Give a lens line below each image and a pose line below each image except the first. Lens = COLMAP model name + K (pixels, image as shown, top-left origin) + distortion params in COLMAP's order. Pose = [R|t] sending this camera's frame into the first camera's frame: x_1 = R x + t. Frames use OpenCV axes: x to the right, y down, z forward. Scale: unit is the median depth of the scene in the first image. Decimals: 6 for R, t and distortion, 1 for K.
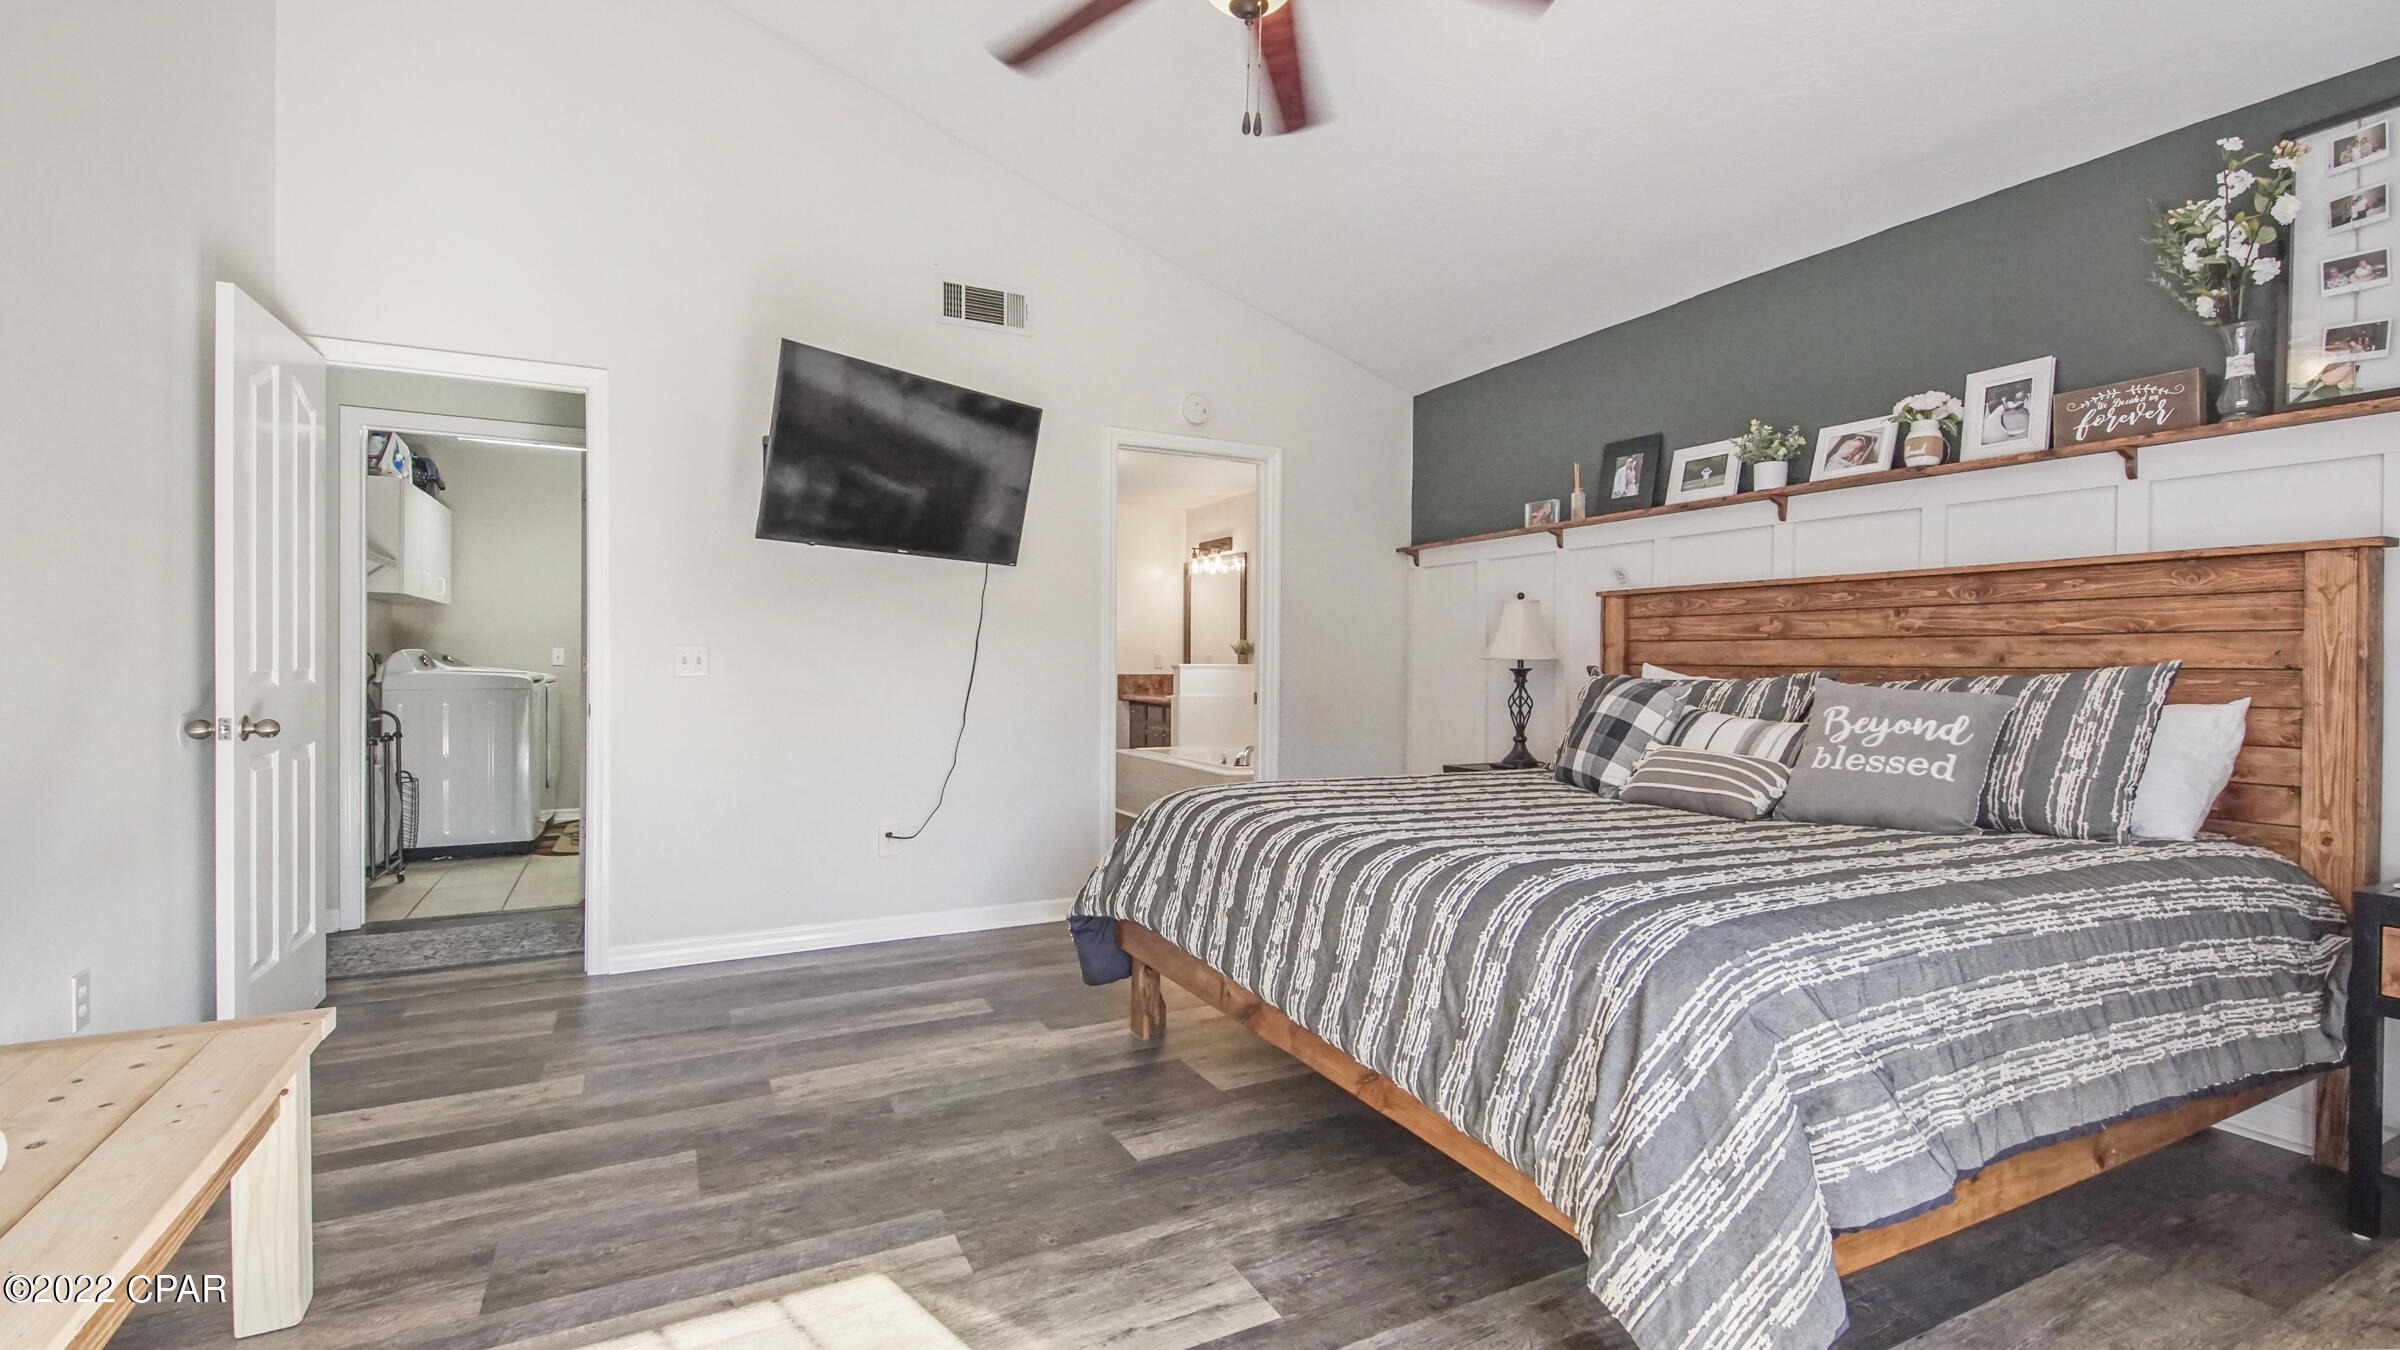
lens RADIAL K [[1073.5, 0, 1211.0], [0, 1073.5, 663.0], [0, 0, 1]] dist [0.012086, -0.005453]
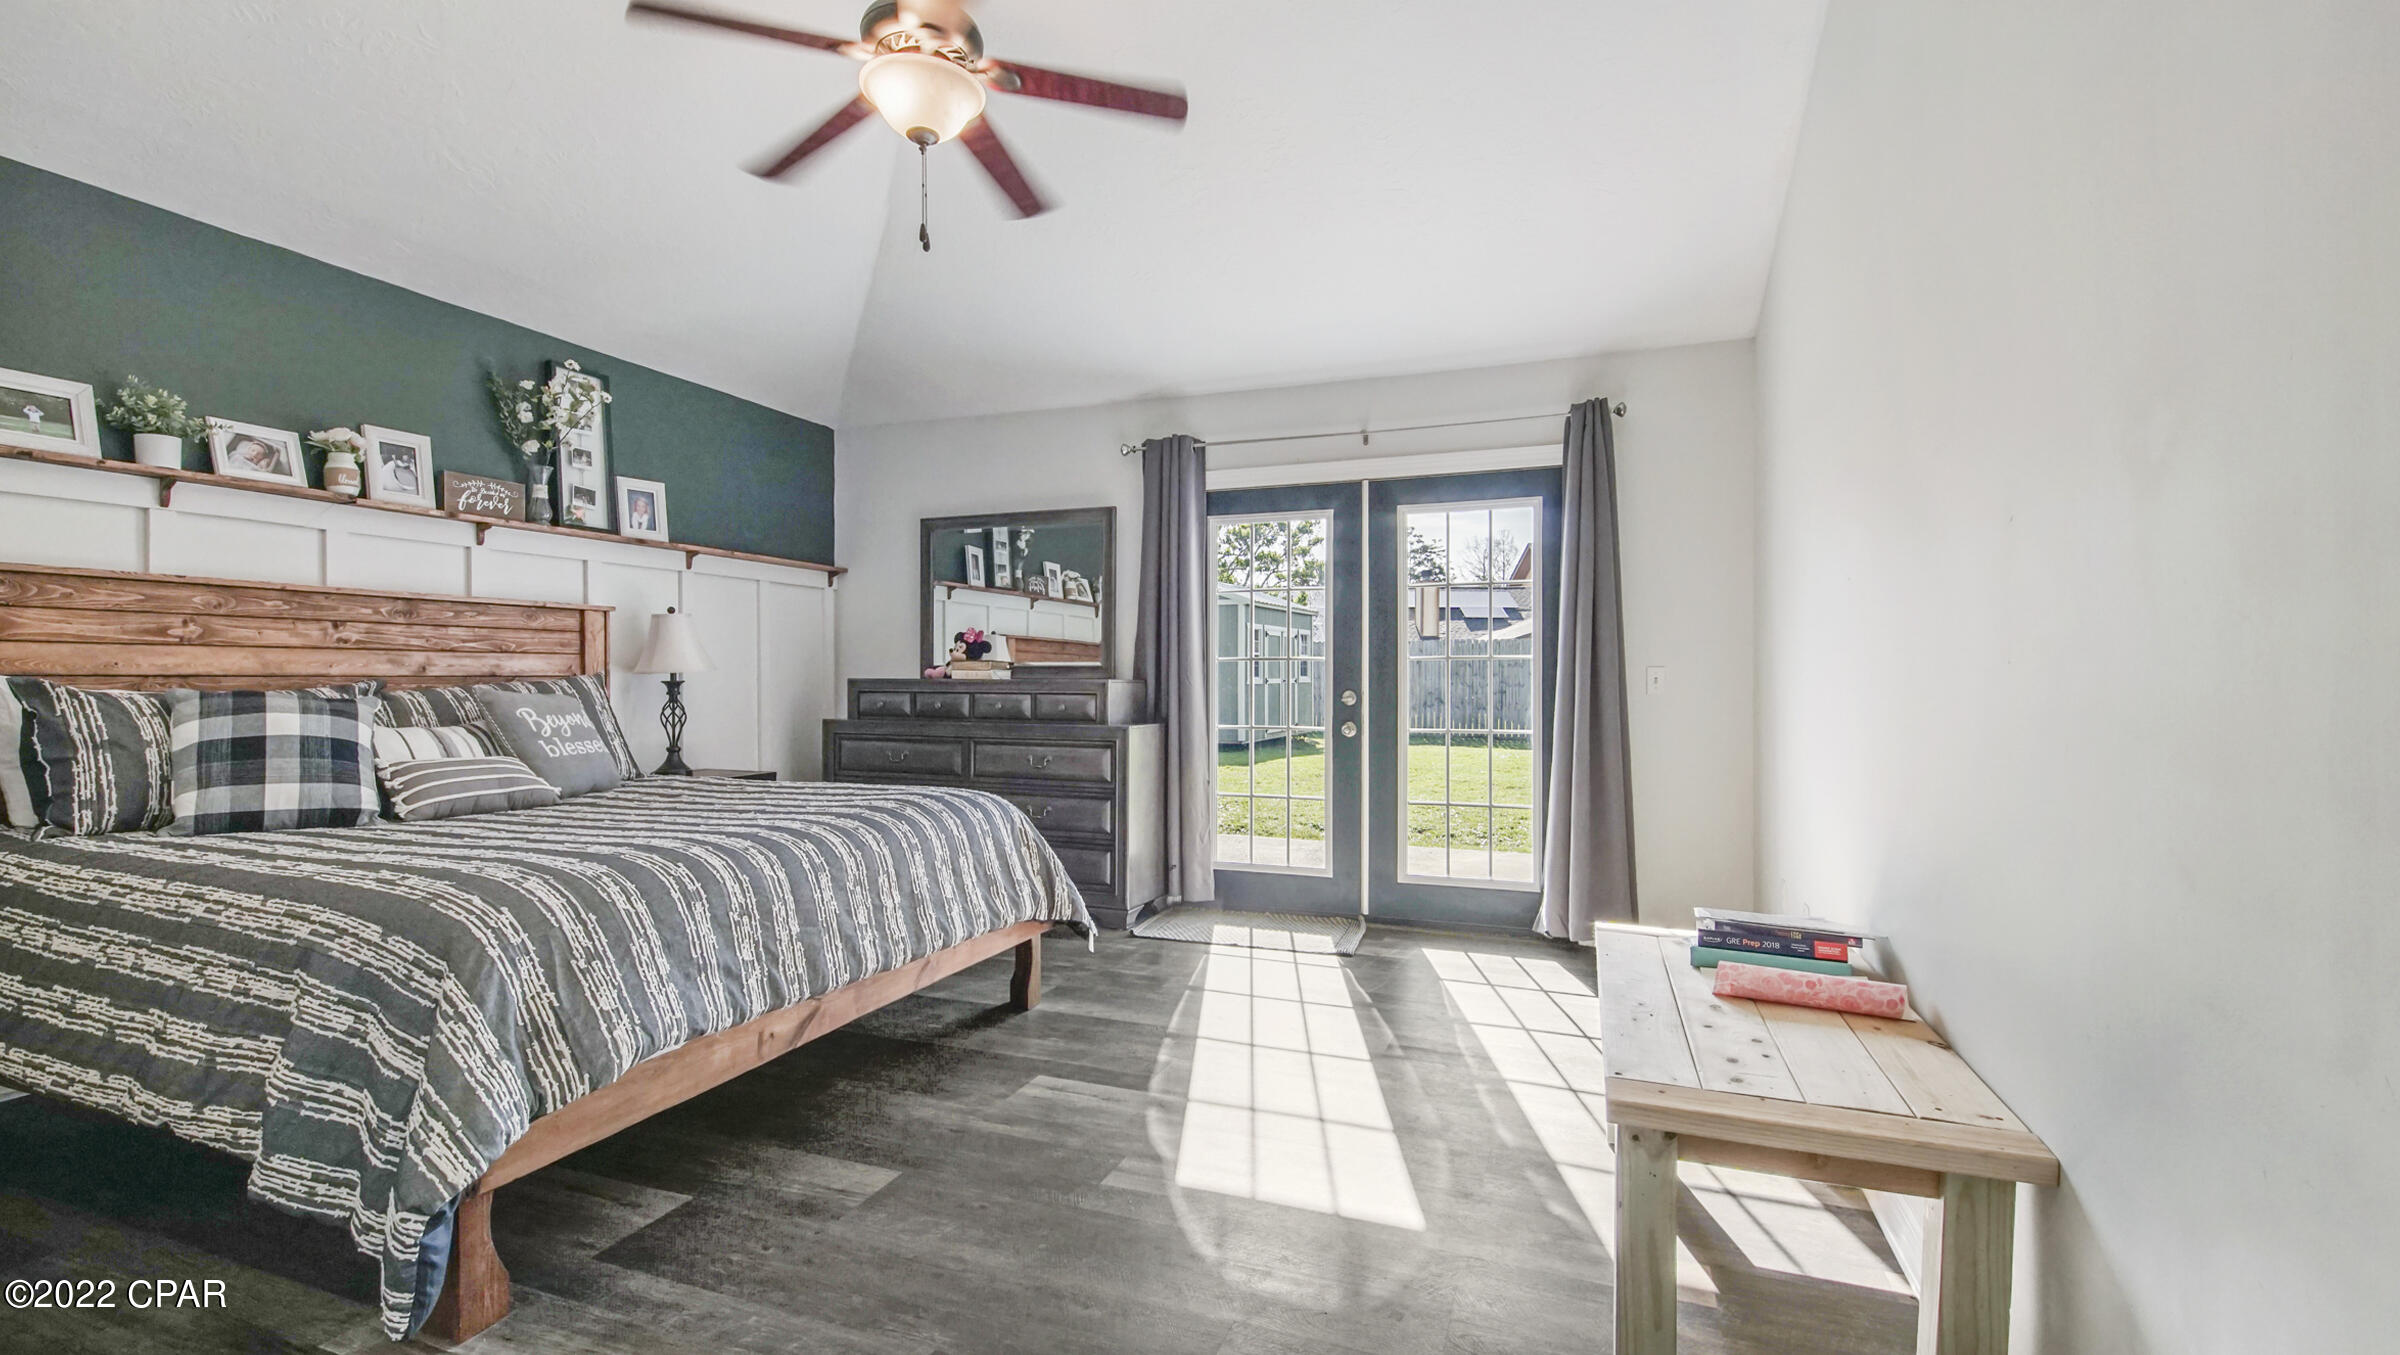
lens RADIAL K [[1073.5, 0, 1178.8], [0, 1073.5, 685.5], [0, 0, 1]] dist [0.012086, -0.005453]
pose [[-0.669307, -0.014089, 0.742852, -0.770664], [-0.005363, 0.999886, 0.014132, -0.007125], [-0.742966, 0.005475, -0.669306, 1.157981]]
